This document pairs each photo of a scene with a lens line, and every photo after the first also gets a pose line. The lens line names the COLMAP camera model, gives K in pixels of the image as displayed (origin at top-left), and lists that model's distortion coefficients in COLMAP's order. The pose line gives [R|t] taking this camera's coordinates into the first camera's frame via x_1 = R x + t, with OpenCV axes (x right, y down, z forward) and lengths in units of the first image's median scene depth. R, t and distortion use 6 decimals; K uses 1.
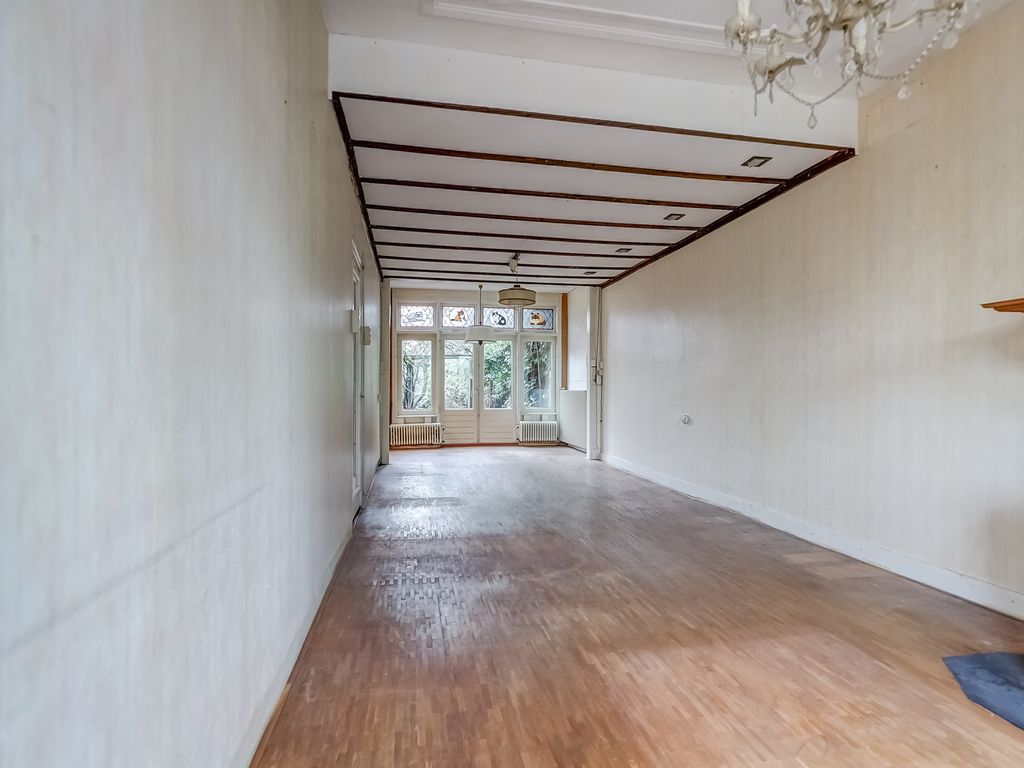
lens RADIAL K [[557.7, 0, 513.0], [0, 557.7, 386.6], [0, 0, 1]] dist [-0.001058, -0.000044]
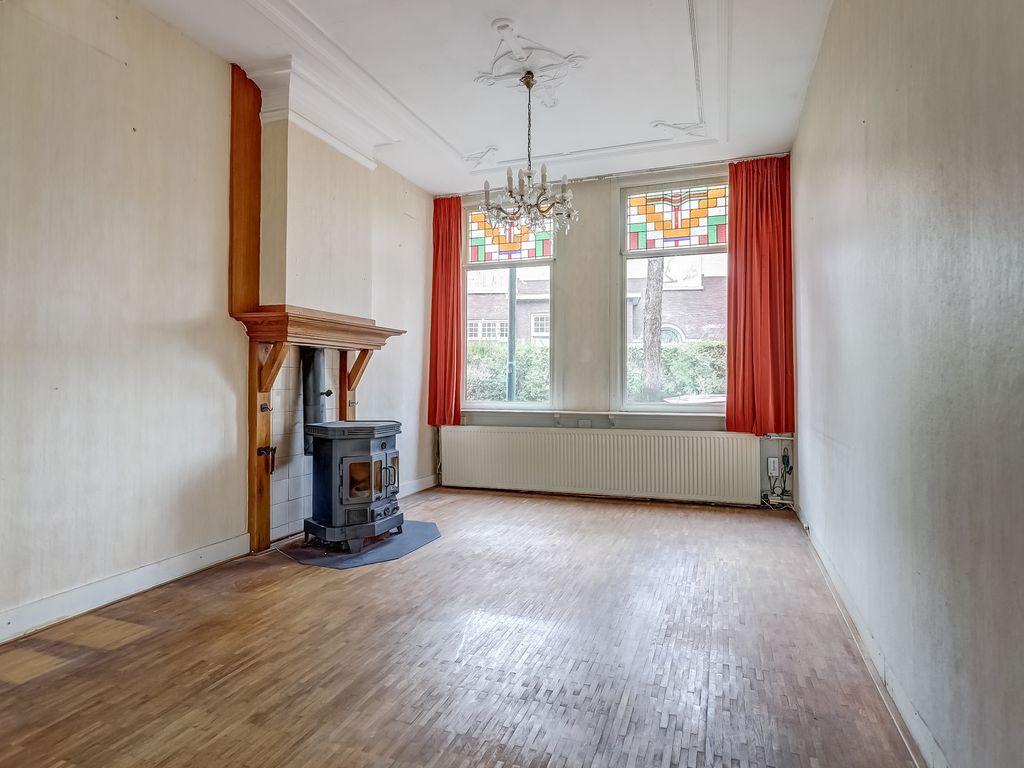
lens RADIAL K [[557.7, 0, 512.7], [0, 557.7, 379.3], [0, 0, 1]] dist [-0.001058, -0.000044]
pose [[-0.855107, -0.007105, 0.518403, -0.255555], [-0.011339, 0.999923, -0.004998, 0.008707], [-0.518327, -0.010152, -0.855122, 1.567655]]
